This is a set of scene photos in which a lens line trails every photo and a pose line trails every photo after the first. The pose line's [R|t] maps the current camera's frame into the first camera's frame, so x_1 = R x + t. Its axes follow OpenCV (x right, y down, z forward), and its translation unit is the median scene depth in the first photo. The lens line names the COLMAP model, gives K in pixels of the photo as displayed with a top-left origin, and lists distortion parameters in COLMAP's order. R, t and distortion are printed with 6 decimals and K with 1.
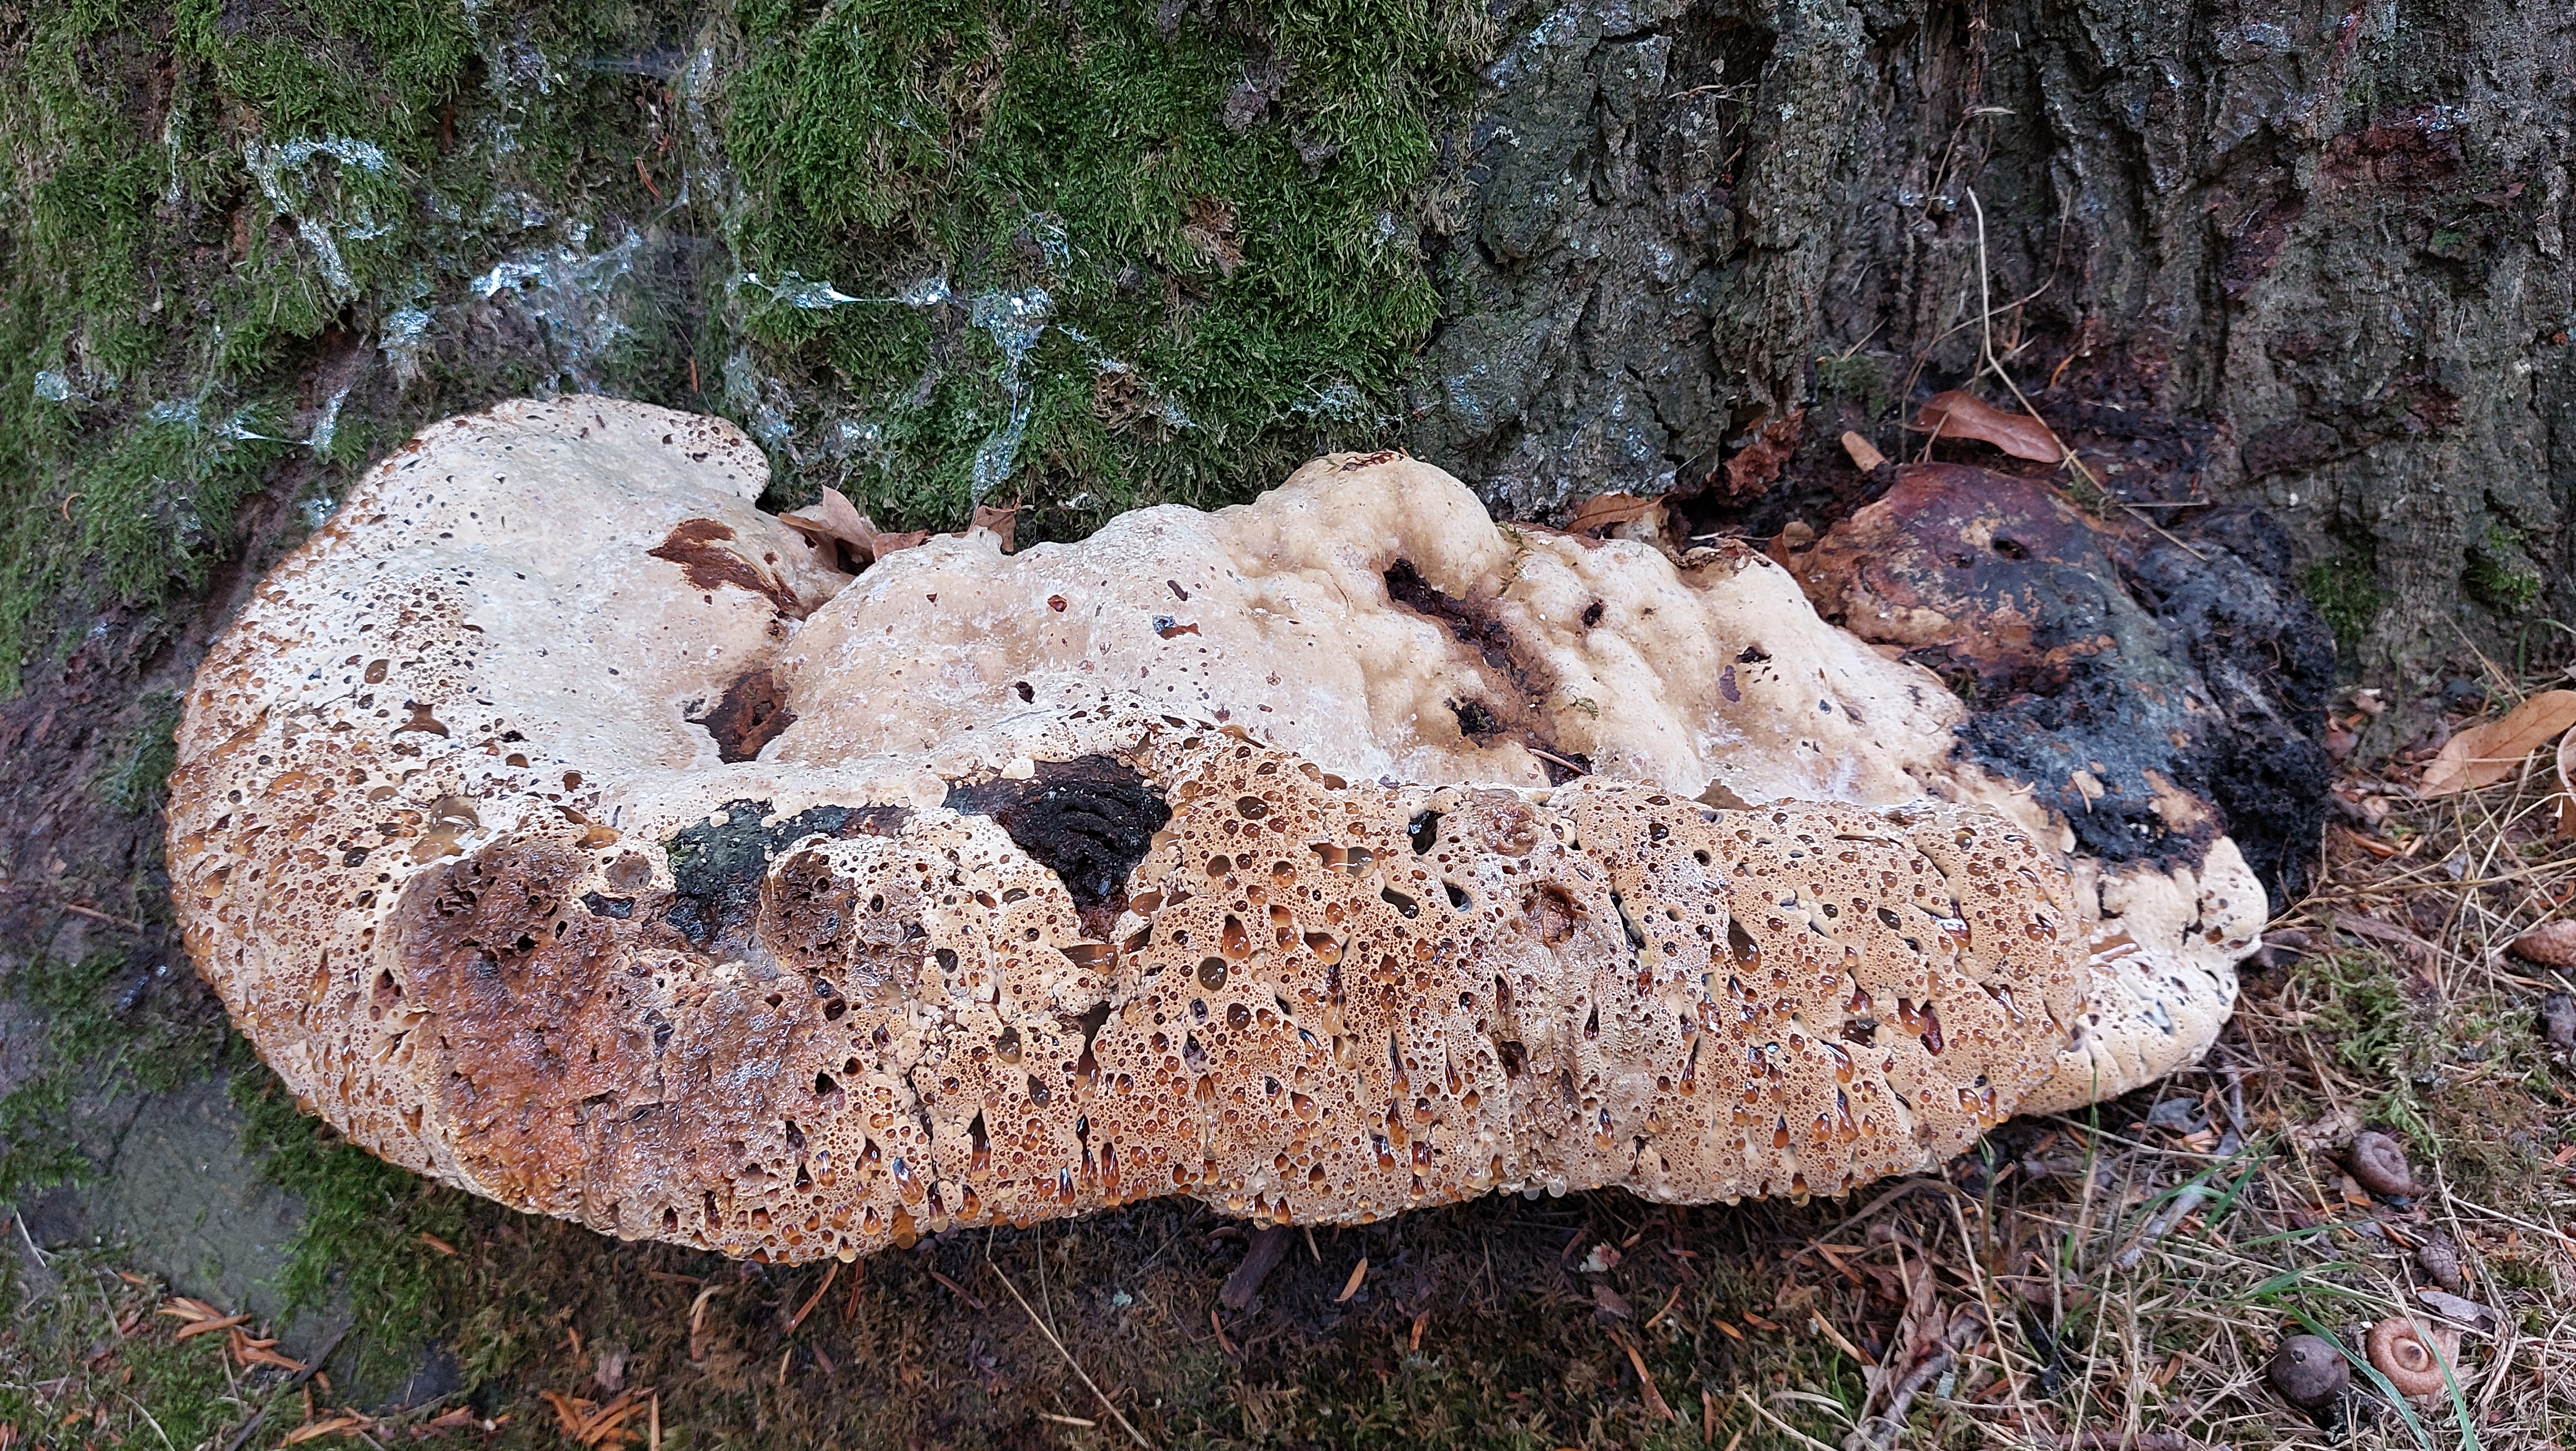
lens RADIAL K [[1735.9, 0, 1288.0], [0, 1735.9, 725.5], [0, 0, 1]] dist [0.067384, -0.082324]
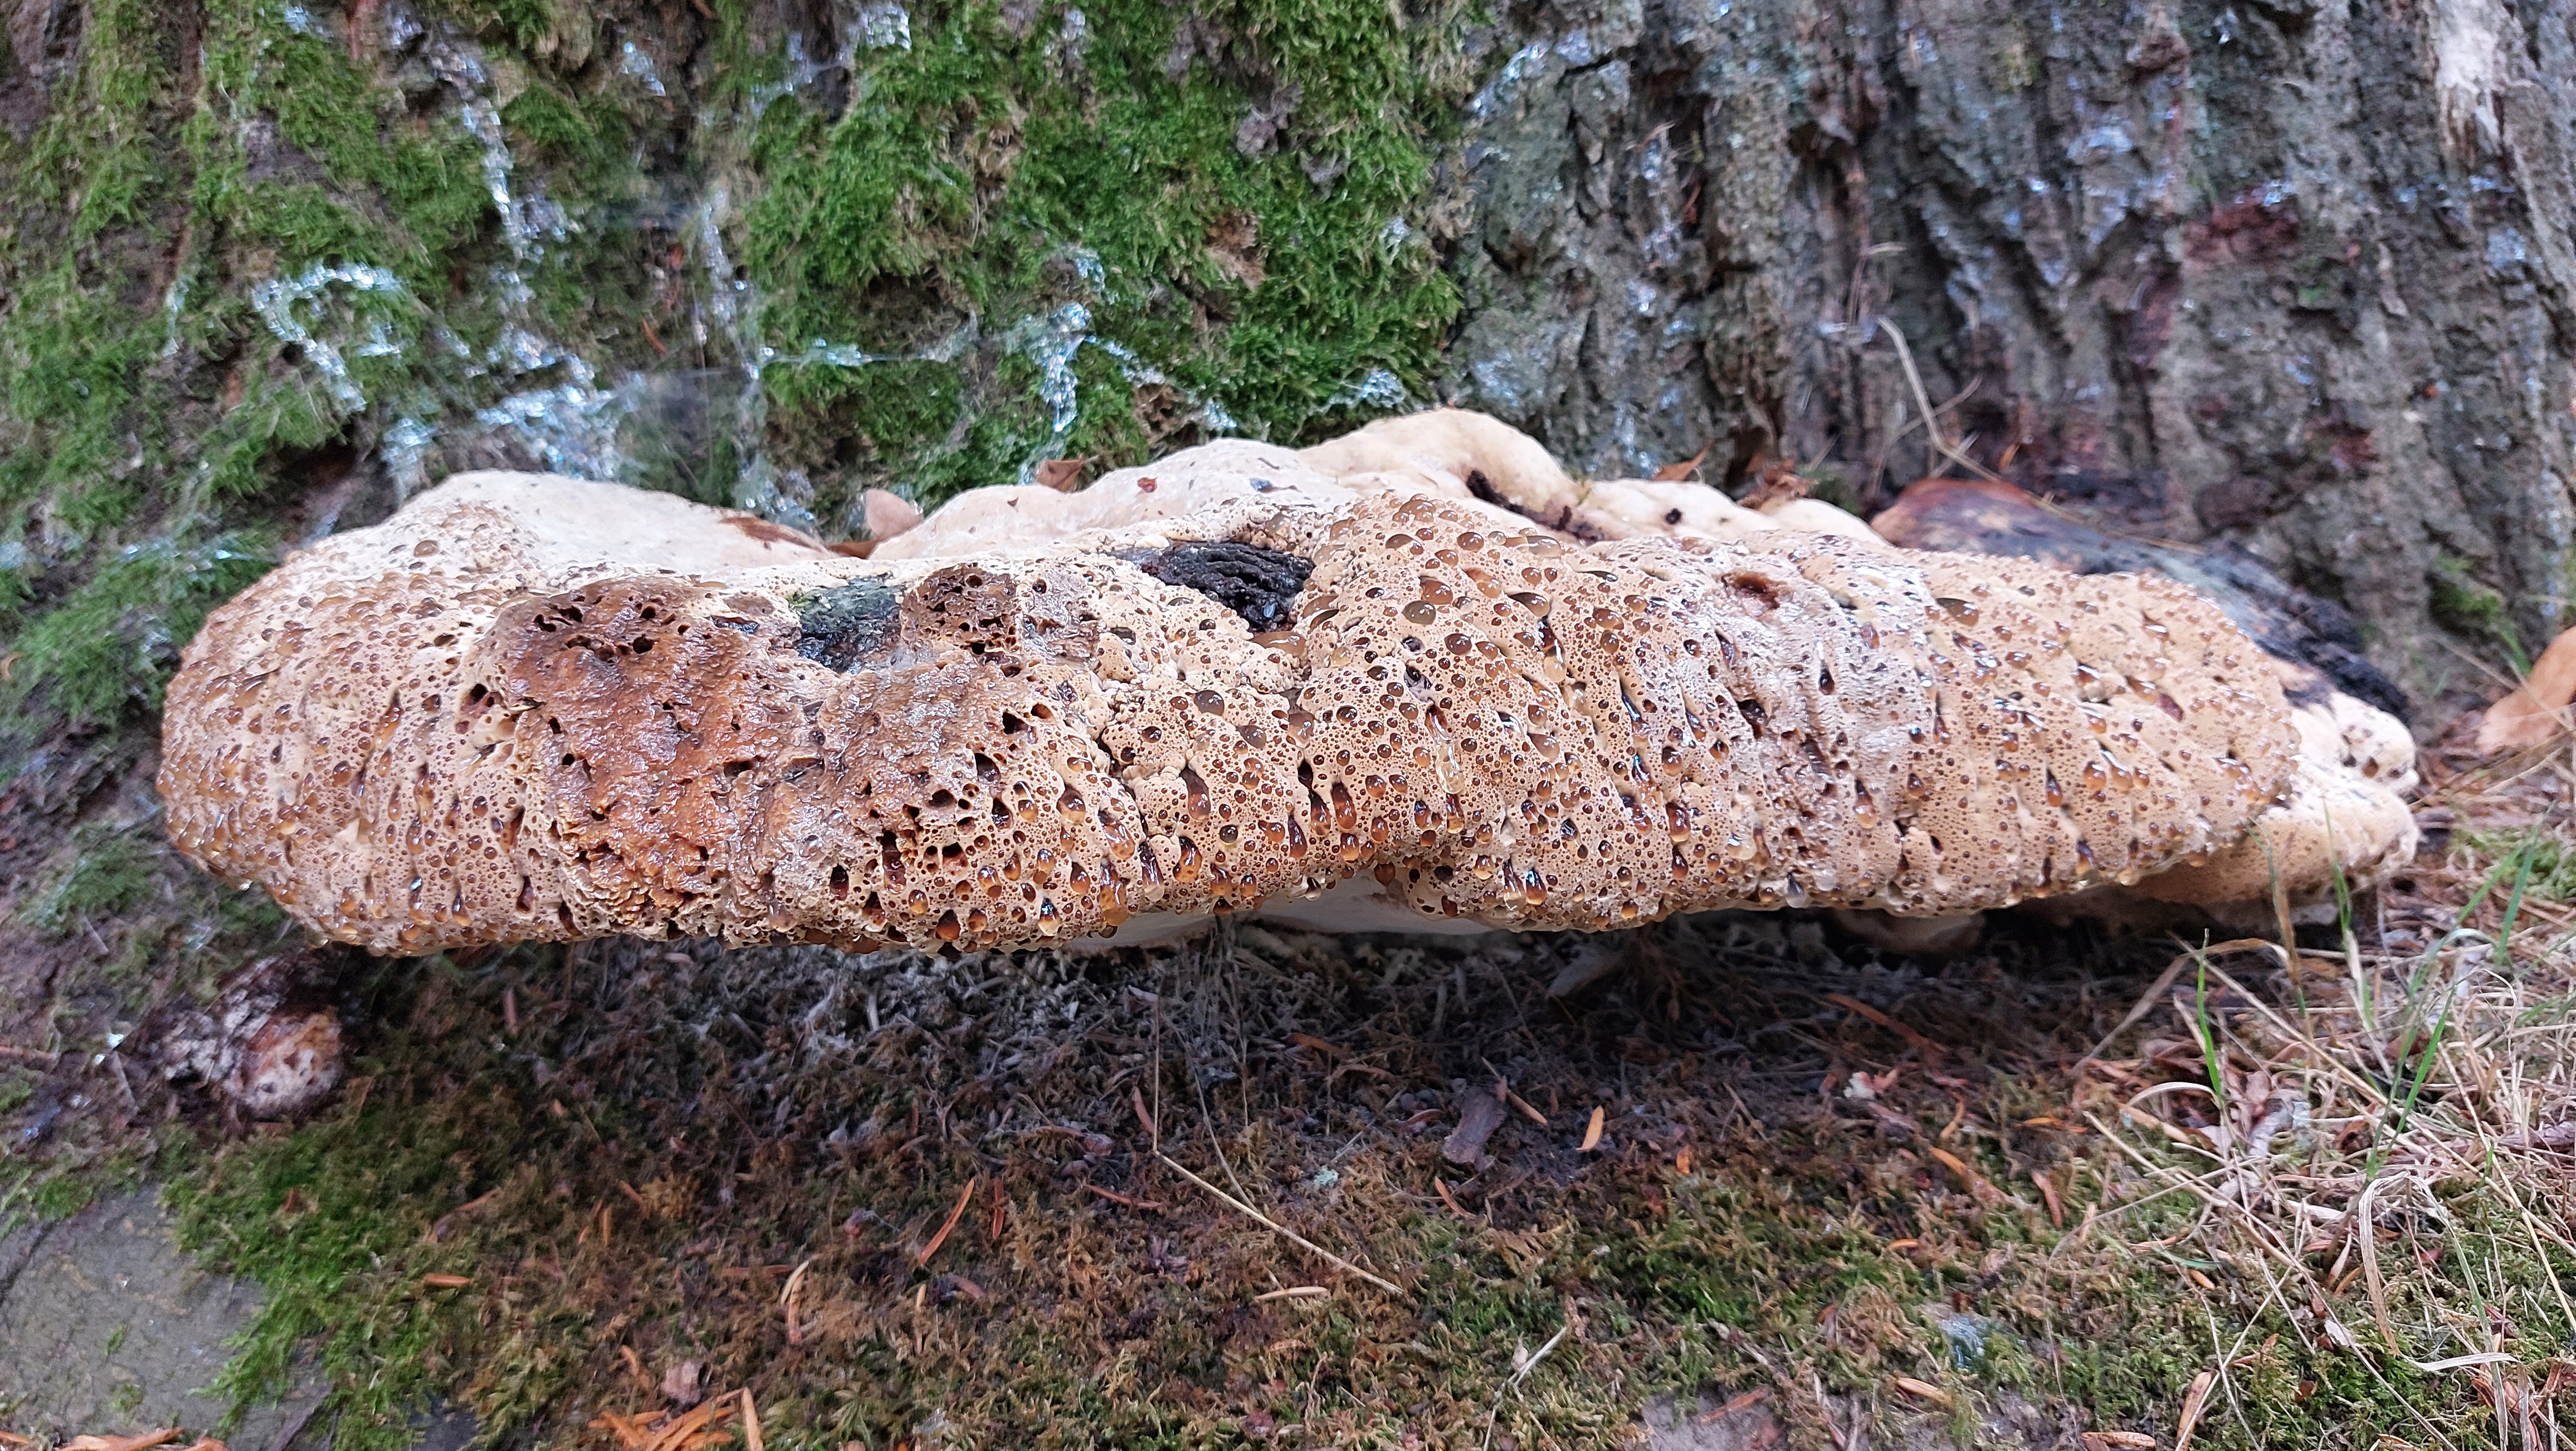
lens RADIAL K [[1777.1, 0, 1272.0], [0, 1777.1, 818.7], [0, 0, 1]] dist [0.086147, -0.126848]
pose [[0.988836, -0.103162, 0.107518, -0.171570], [0.136275, 0.917950, -0.372554, 0.429442], [-0.060263, 0.383047, 0.921761, 0.144706]]
